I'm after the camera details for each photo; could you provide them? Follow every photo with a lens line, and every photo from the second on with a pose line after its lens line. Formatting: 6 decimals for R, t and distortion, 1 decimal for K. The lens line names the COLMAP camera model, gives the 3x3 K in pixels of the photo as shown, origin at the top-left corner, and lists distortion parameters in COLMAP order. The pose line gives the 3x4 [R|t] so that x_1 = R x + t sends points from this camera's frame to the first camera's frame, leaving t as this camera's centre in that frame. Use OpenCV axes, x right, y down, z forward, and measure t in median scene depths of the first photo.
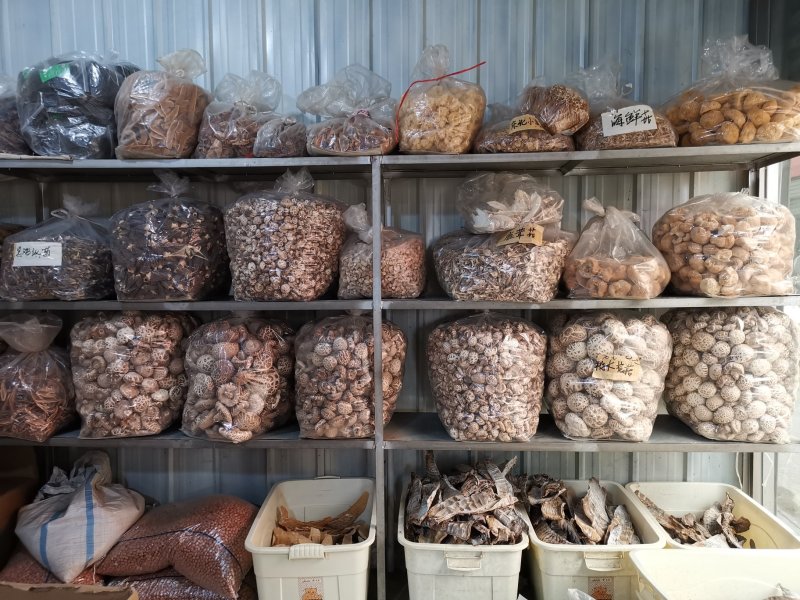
lens RADIAL K [[632.6, 0, 399.9], [0, 632.6, 298.4], [0, 0, 1]] dist [0.055278, -0.032096]
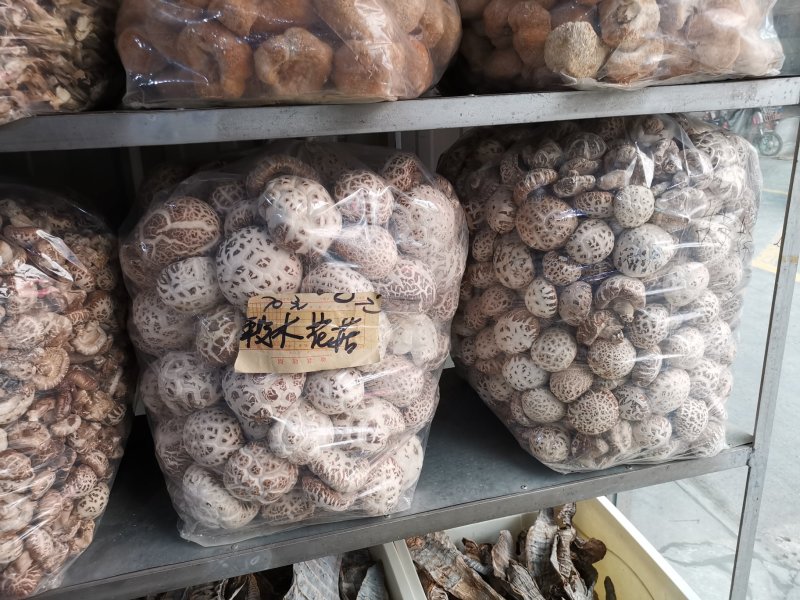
lens RADIAL K [[632.6, 0, 398.5], [0, 632.6, 301.1], [0, 0, 1]] dist [0.055278, -0.032096]
pose [[0.952191, -0.116826, 0.282284, 0.292573], [0.044553, 0.967218, 0.250009, 0.016902], [-0.302238, -0.225479, 0.926181, 0.692261]]
